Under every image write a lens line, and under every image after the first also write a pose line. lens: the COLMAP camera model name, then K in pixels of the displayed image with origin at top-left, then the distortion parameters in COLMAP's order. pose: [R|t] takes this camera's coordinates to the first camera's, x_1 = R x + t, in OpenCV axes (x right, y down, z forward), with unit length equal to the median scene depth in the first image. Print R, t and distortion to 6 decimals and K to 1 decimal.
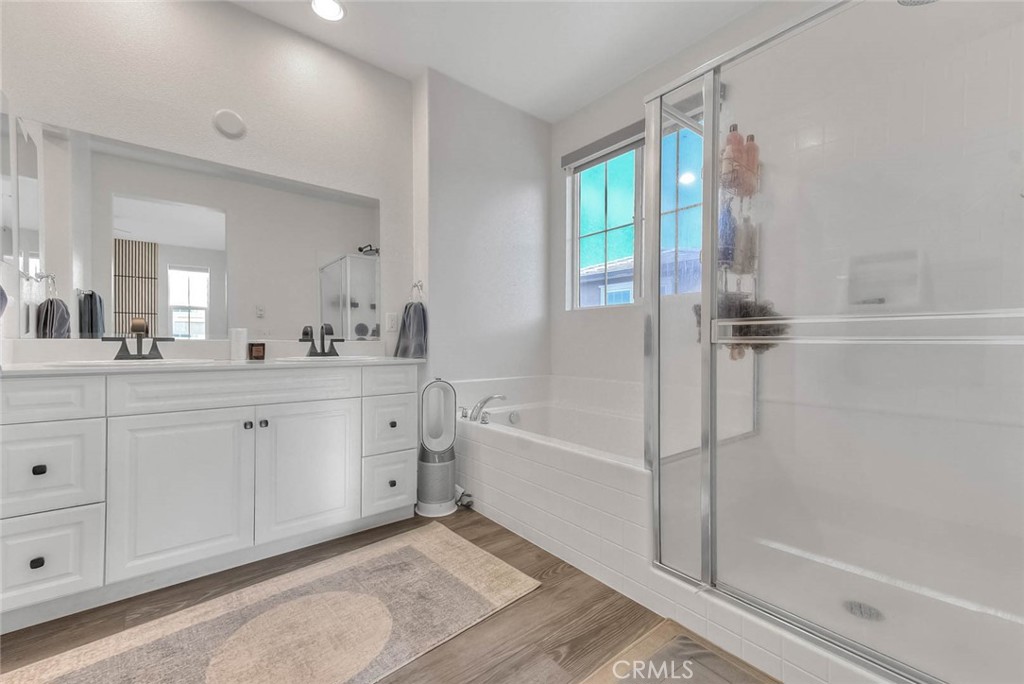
lens RADIAL K [[423.6, 0, 507.9], [0, 423.6, 342.3], [0, 0, 1]] dist [0.012684, -0.000150]
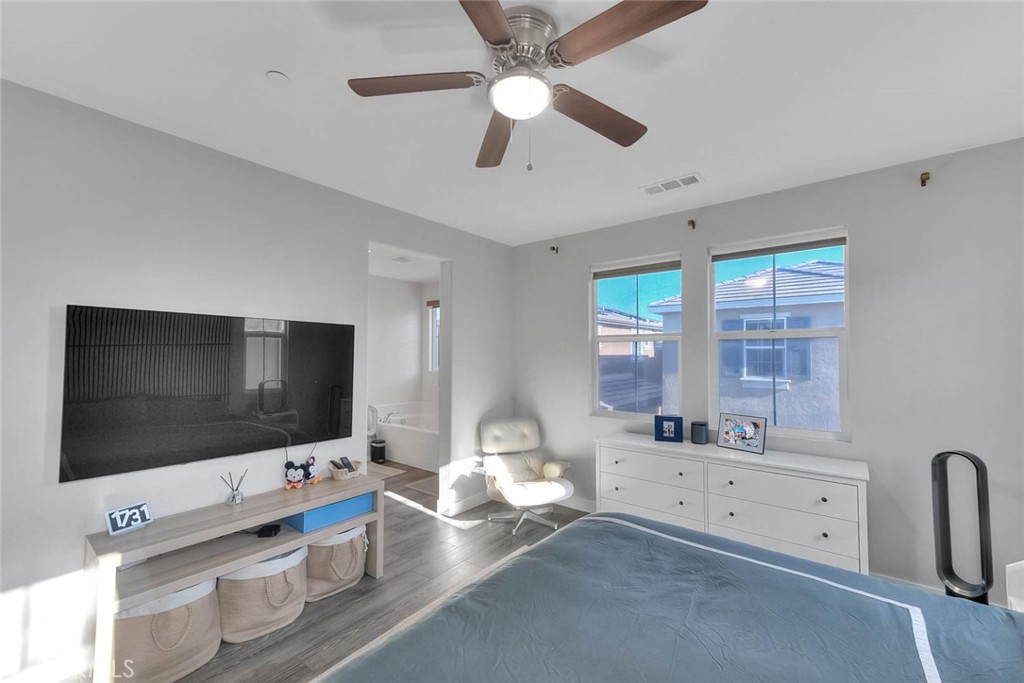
lens RADIAL K [[400.6, 0, 510.4], [0, 400.6, 344.4], [0, 0, 1]] dist [0.018927, -0.000040]
pose [[0.974018, 0.003186, 0.226450, 0.114727], [0.003392, 0.999584, -0.028652, -0.226903], [-0.226447, 0.028676, 0.973601, -1.643591]]
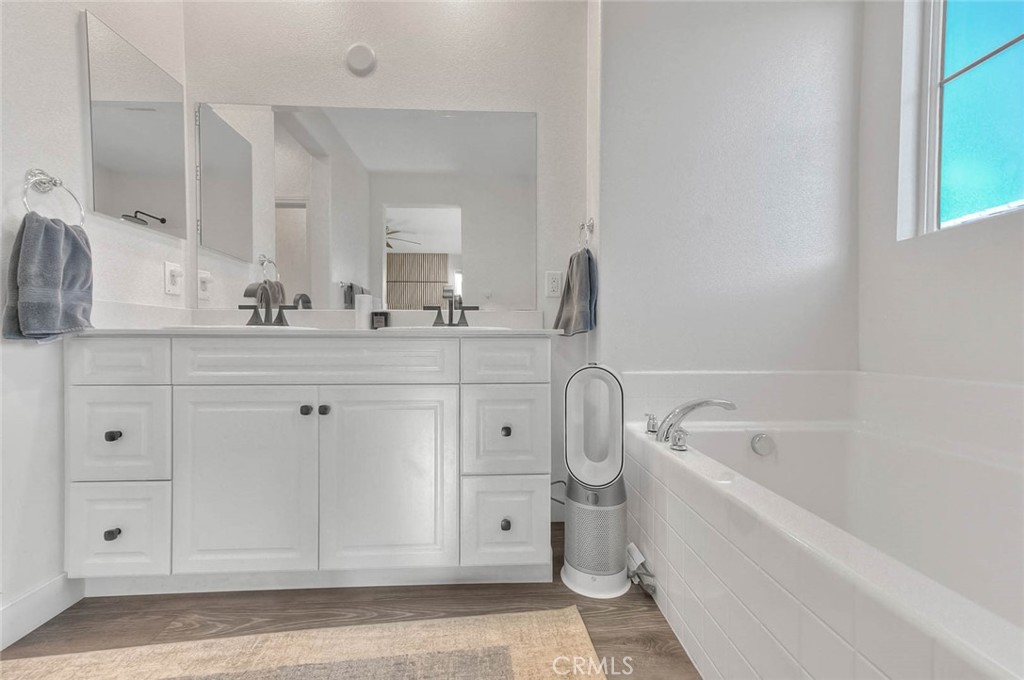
lens RADIAL K [[410.5, 0, 512.0], [0, 410.5, 340.0], [0, 0, 1]] dist [0.019997, 0.000132]
pose [[0.803452, -0.000015, -0.595369, 0.098895], [0.001291, 0.999998, 0.001717, 0.055938], [0.595368, -0.002148, 0.803451, 0.505328]]
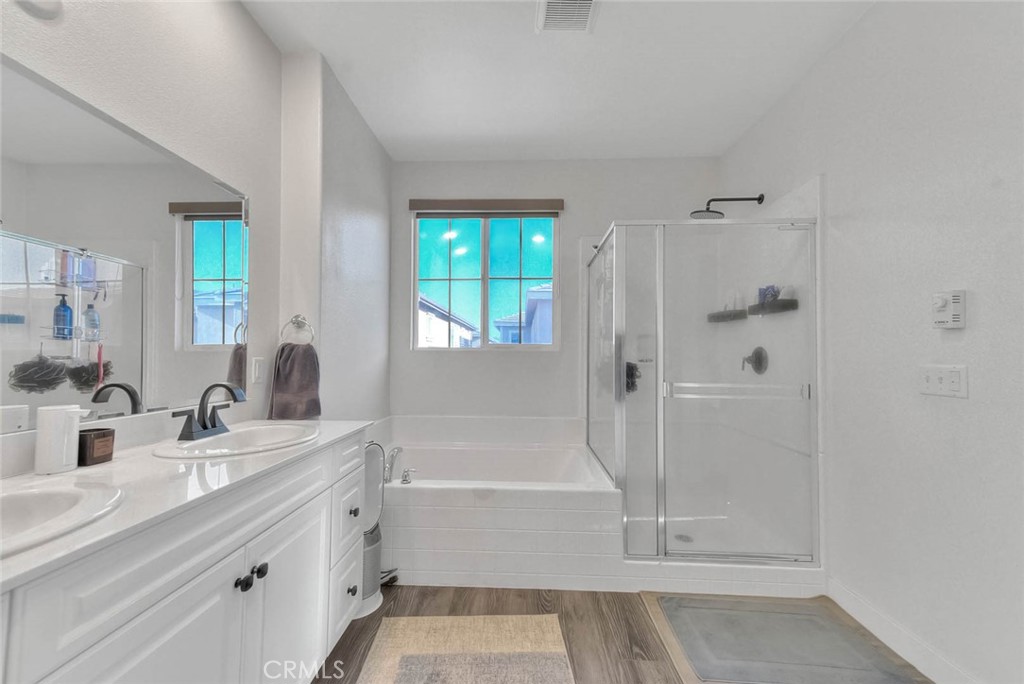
lens RADIAL K [[400.6, 0, 510.4], [0, 400.6, 344.9], [0, 0, 1]] dist [0.018927, -0.000040]
pose [[0.652322, 0.024640, 0.757541, -0.640196], [-0.002307, 0.999531, -0.030525, -0.089199], [-0.757938, 0.018165, 0.652073, 0.293691]]
